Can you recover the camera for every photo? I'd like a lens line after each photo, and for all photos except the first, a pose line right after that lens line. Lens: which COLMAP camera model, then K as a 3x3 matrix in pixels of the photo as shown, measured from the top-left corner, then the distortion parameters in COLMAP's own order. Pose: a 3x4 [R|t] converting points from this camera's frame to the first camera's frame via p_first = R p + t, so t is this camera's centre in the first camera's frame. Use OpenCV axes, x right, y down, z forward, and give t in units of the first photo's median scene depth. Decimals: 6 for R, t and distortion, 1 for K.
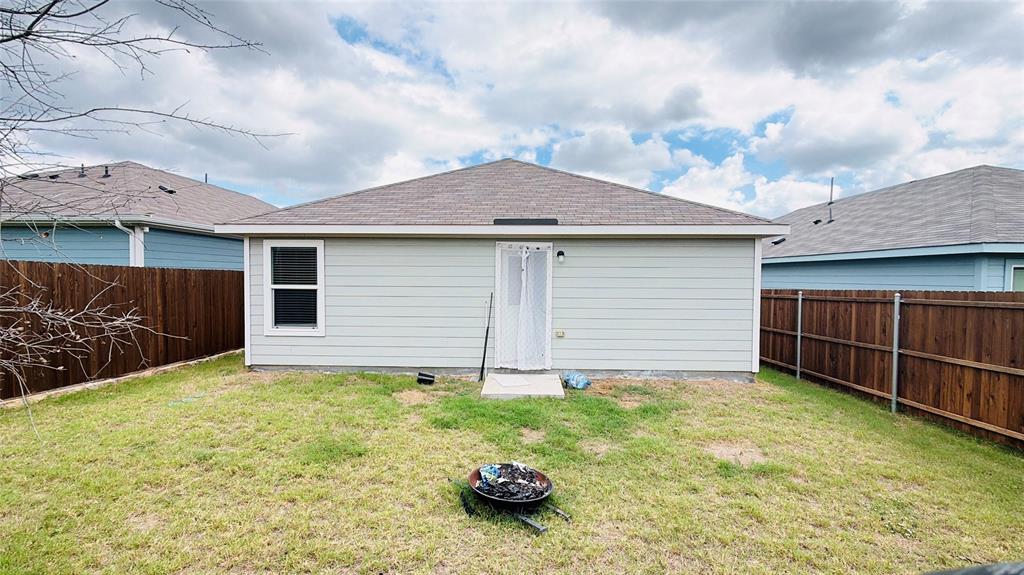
lens RADIAL K [[432.1, 0, 511.9], [0, 432.1, 281.2], [0, 0, 1]] dist [0.004463, -0.001167]
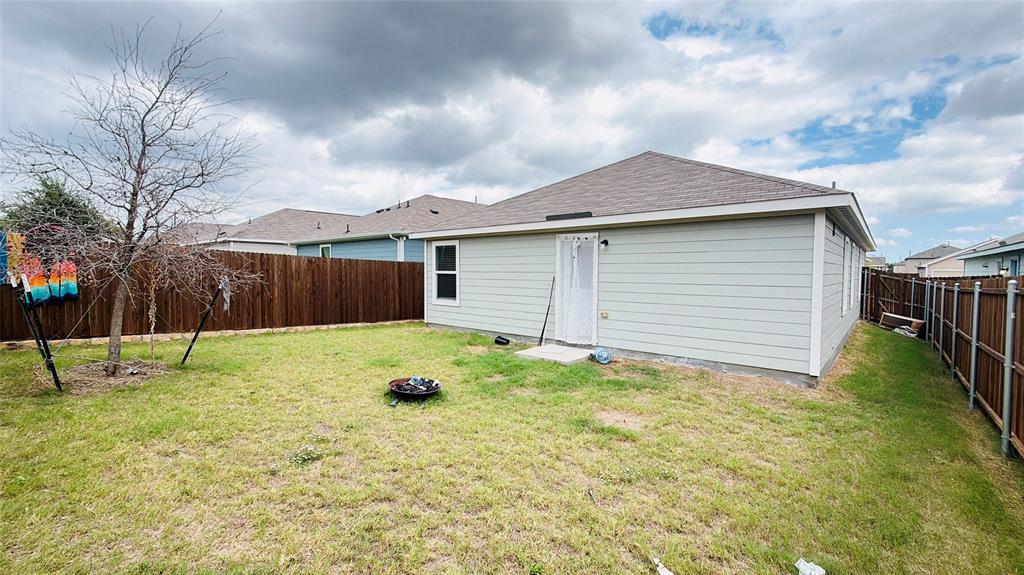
lens RADIAL K [[432.1, 0, 510.7], [0, 432.1, 291.1], [0, 0, 1]] dist [0.004463, -0.001167]
pose [[0.771301, 0.028578, -0.635828, 0.577381], [-0.009576, 0.999399, 0.033303, 0.024083], [0.636398, -0.019598, 0.771112, -0.004026]]
